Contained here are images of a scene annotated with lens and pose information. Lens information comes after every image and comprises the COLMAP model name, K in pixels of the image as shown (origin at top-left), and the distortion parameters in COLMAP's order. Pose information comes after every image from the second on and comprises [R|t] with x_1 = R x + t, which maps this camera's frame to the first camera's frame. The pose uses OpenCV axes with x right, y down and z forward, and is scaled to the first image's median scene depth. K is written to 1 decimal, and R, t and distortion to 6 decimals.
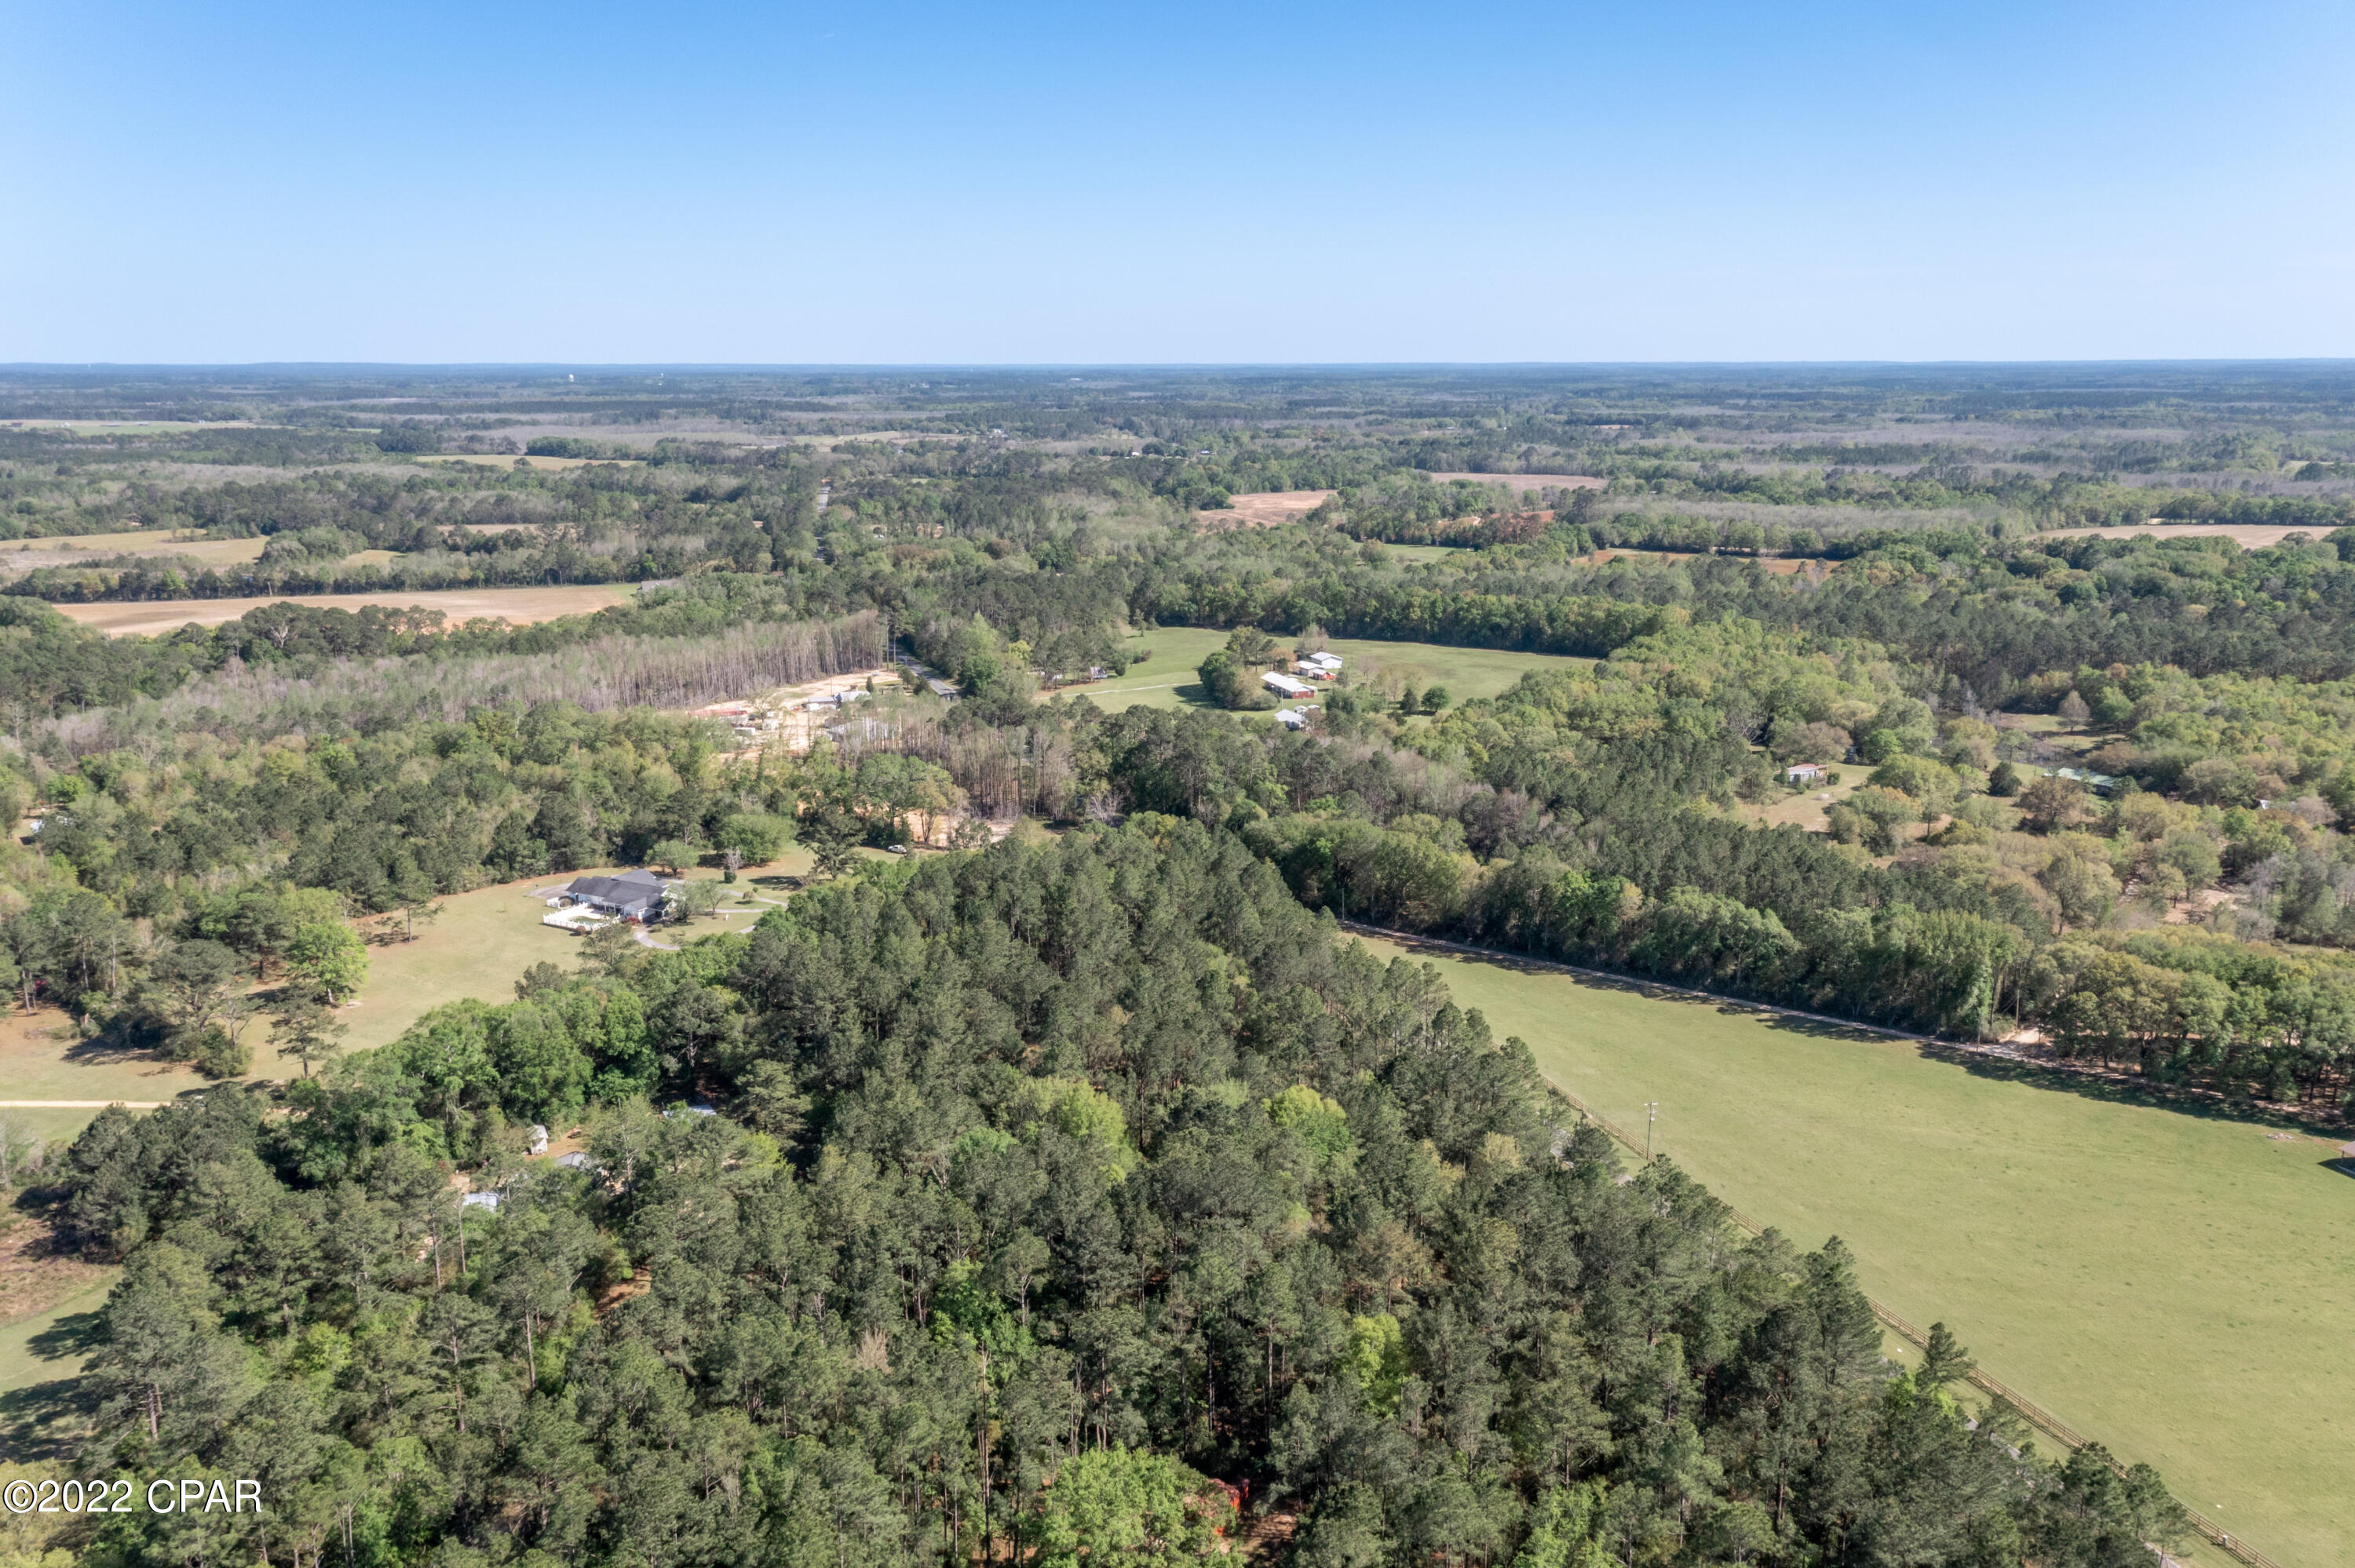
lens RADIAL K [[1889.7, 0, 1182.3], [0, 1889.7, 791.6], [0, 0, 1]] dist [0.043661, 0.003735]
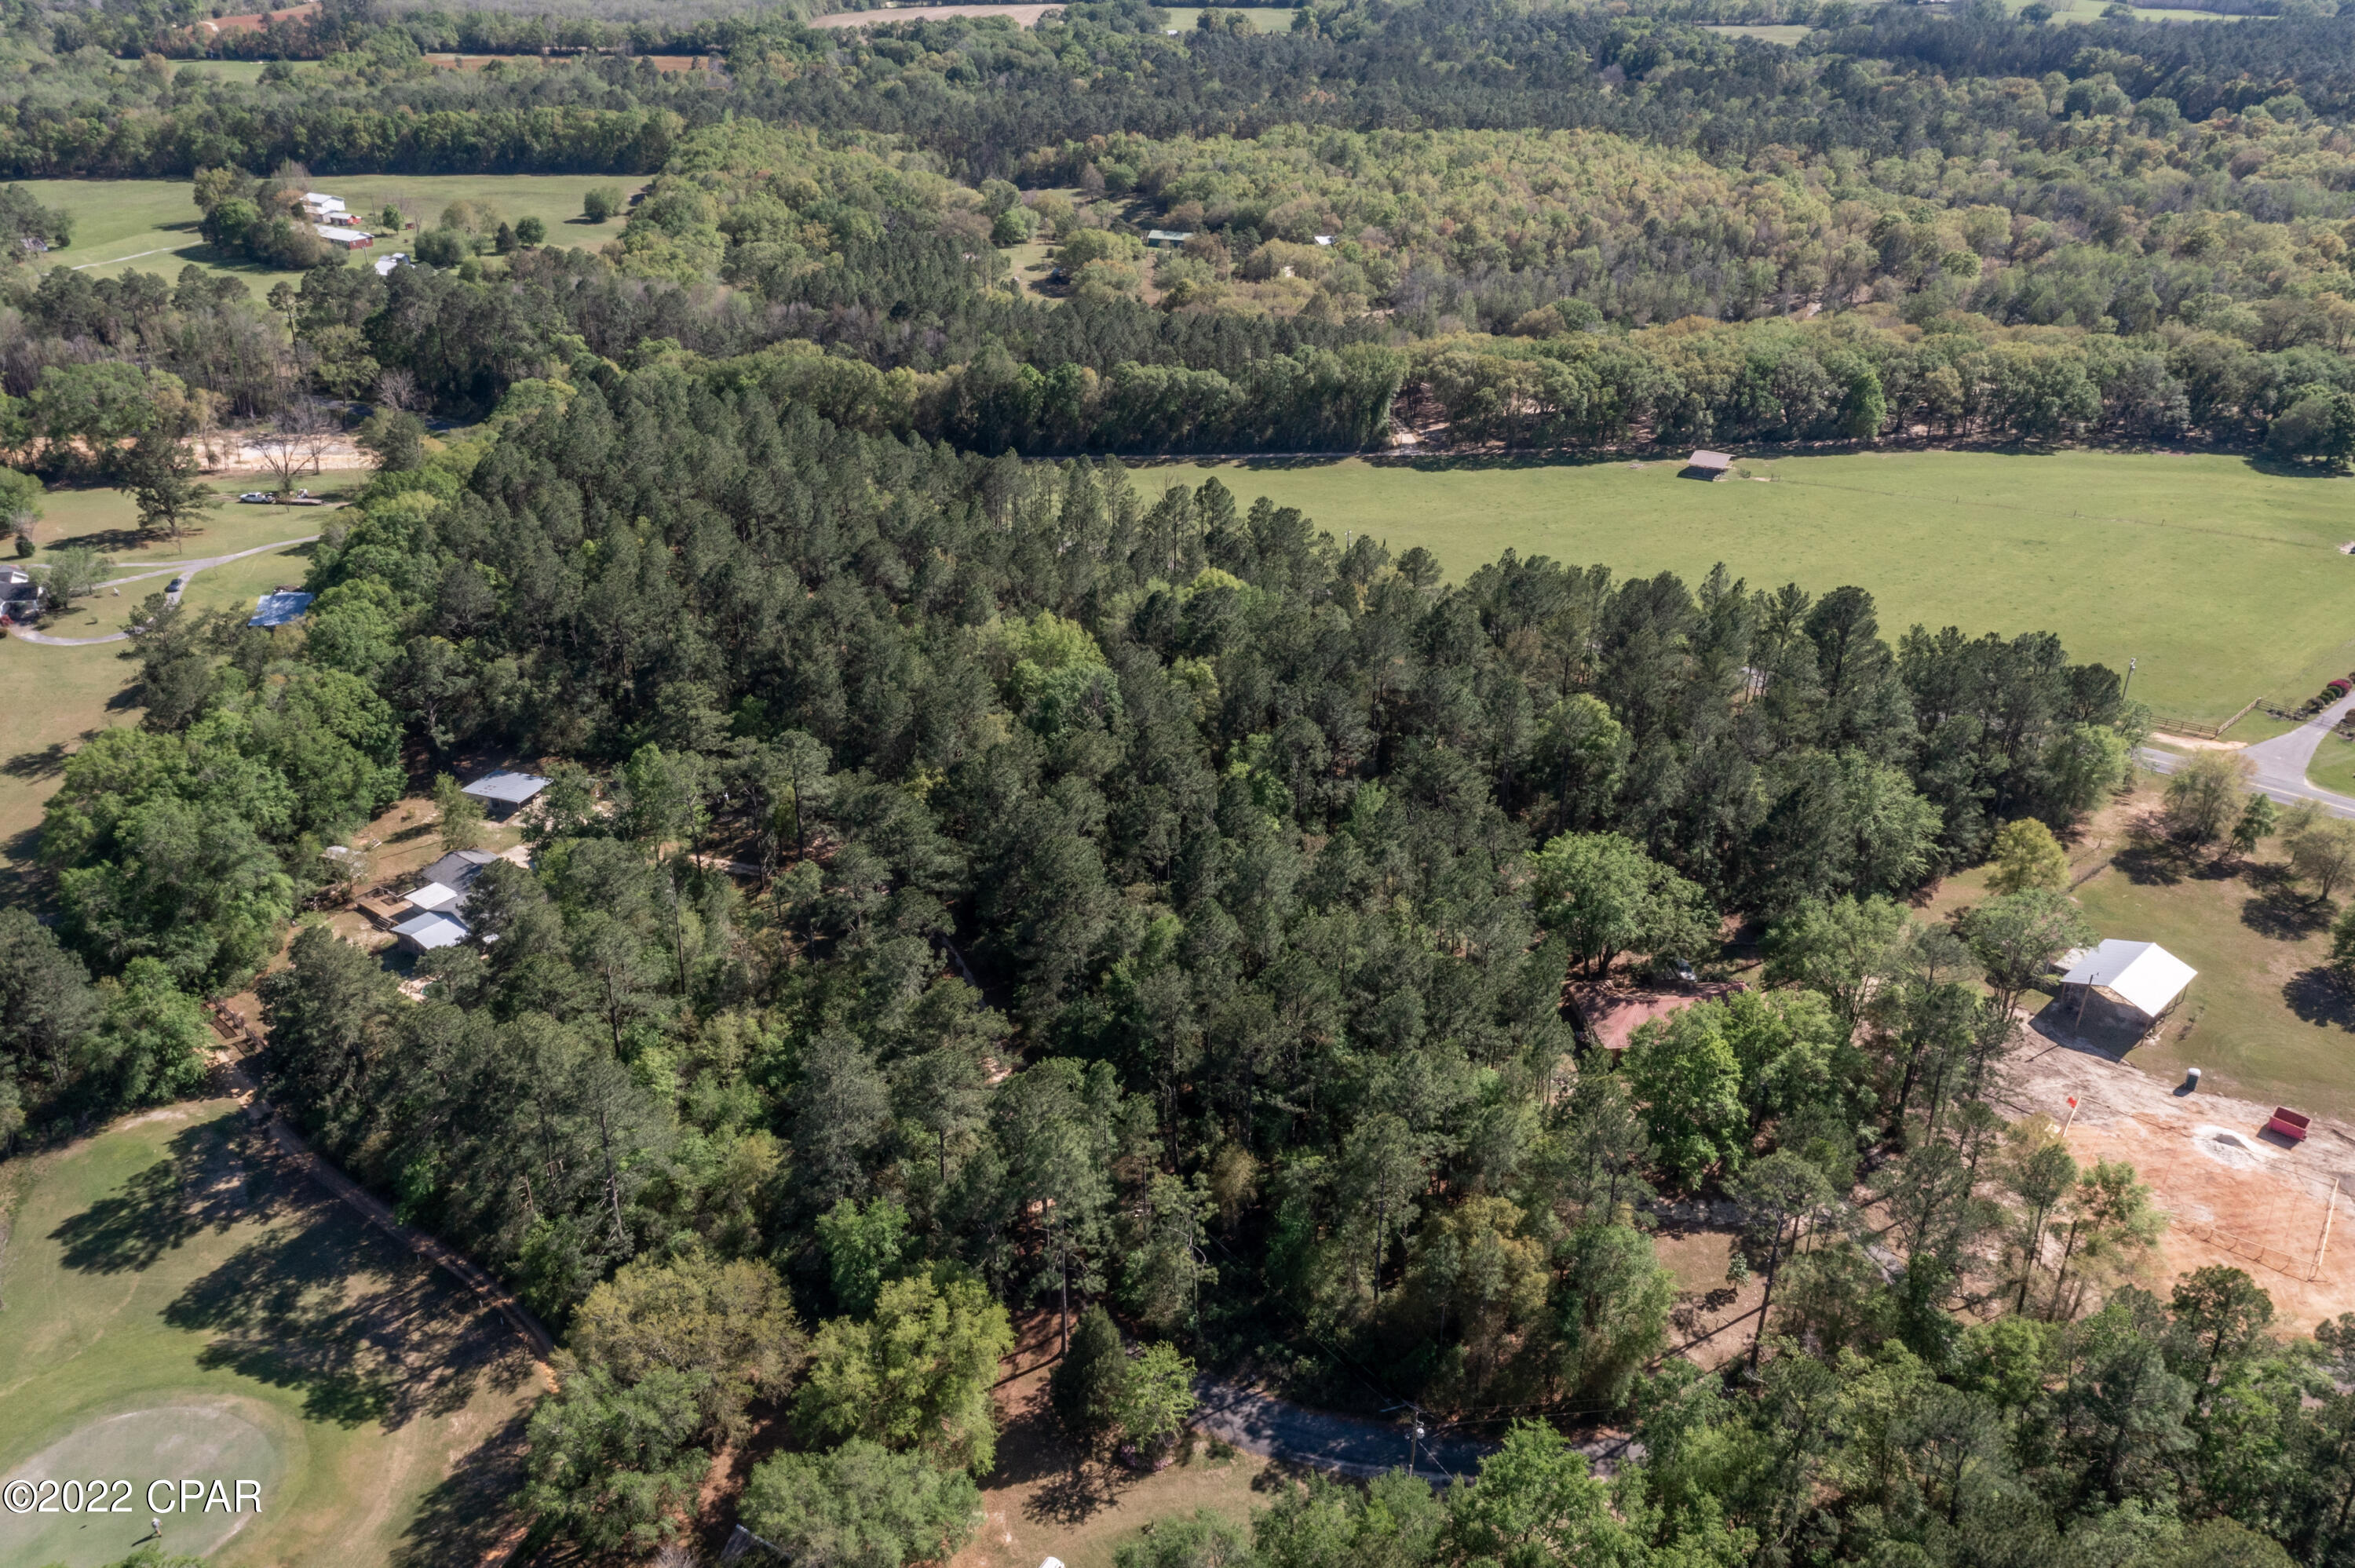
lens RADIAL K [[1888.8, 0, 1177.5], [0, 1888.8, 784.0], [0, 0, 1]] dist [0.030925, 0.001867]
pose [[0.755967, -0.282232, 0.590643, -0.399252], [0.133877, 0.949869, 0.282534, -0.021479], [-0.640774, -0.134513, 0.755854, 0.126439]]
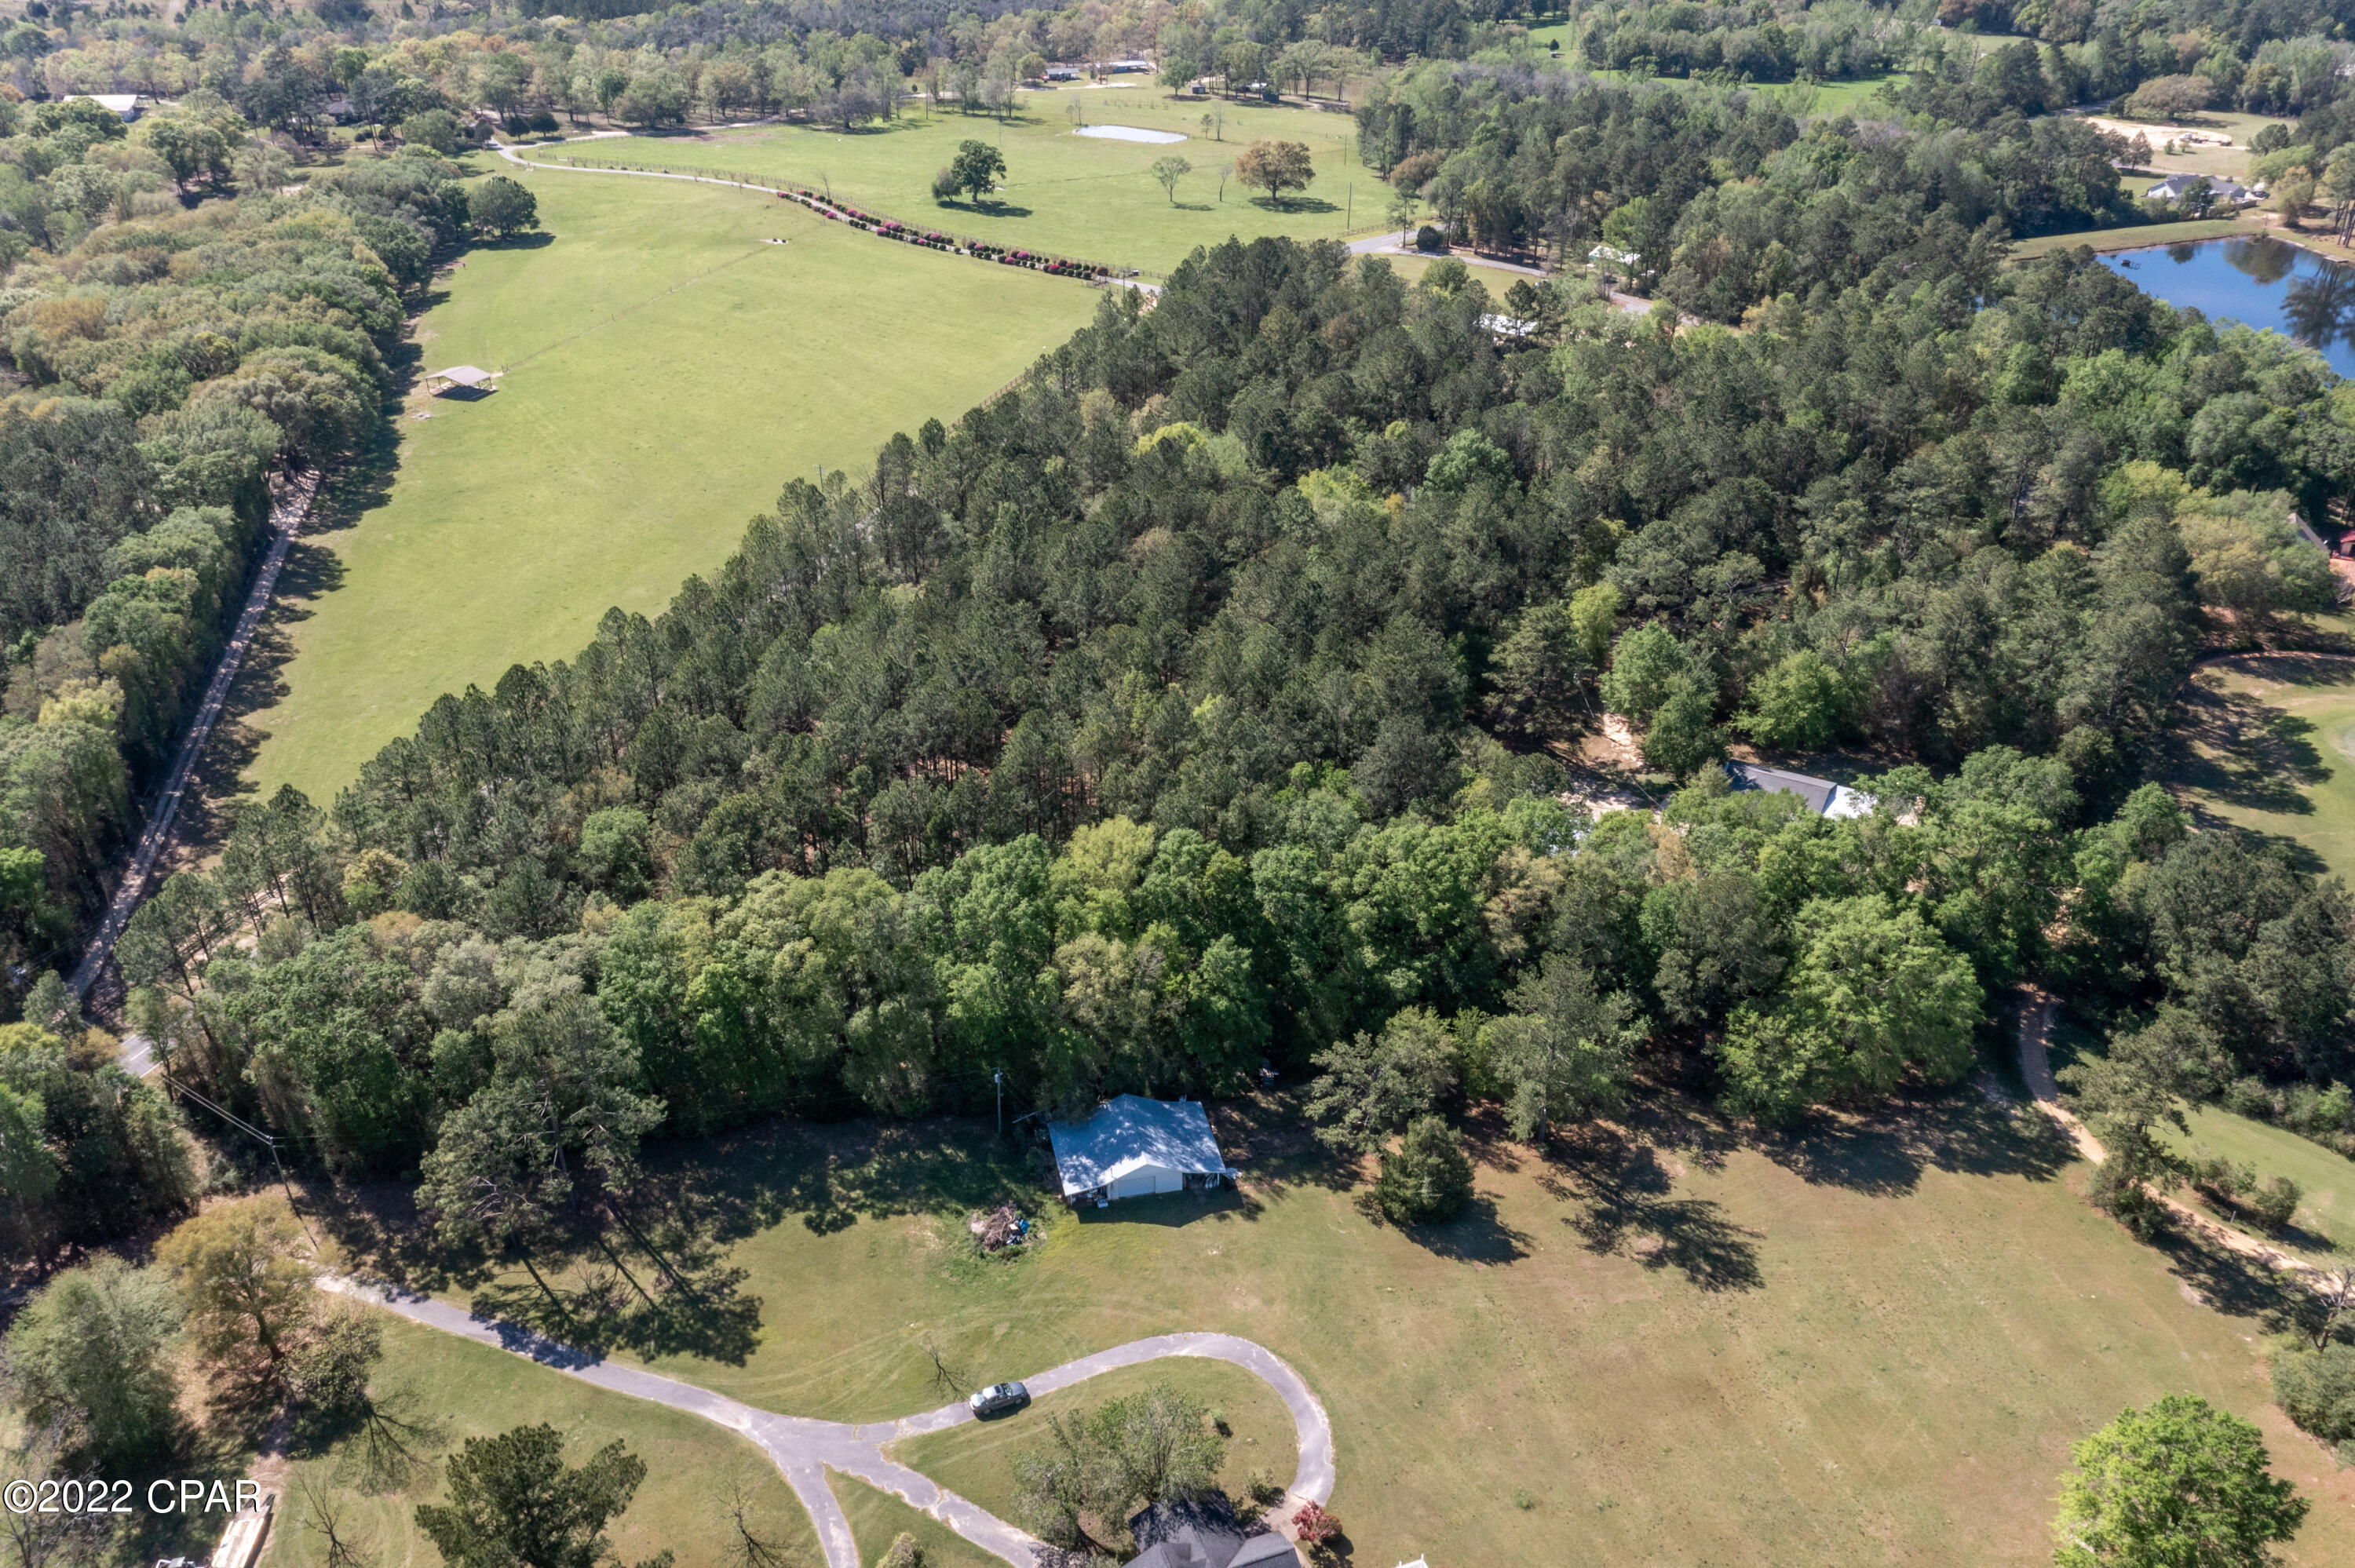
lens RADIAL K [[1888.8, 0, 1177.5], [0, 1888.8, 784.0], [0, 0, 1]] dist [0.030925, 0.001867]
pose [[-0.756217, -0.318158, 0.571761, -0.420192], [0.152042, 0.764464, 0.626481, -0.245651], [-0.636411, 0.560687, -0.529728, 1.113020]]
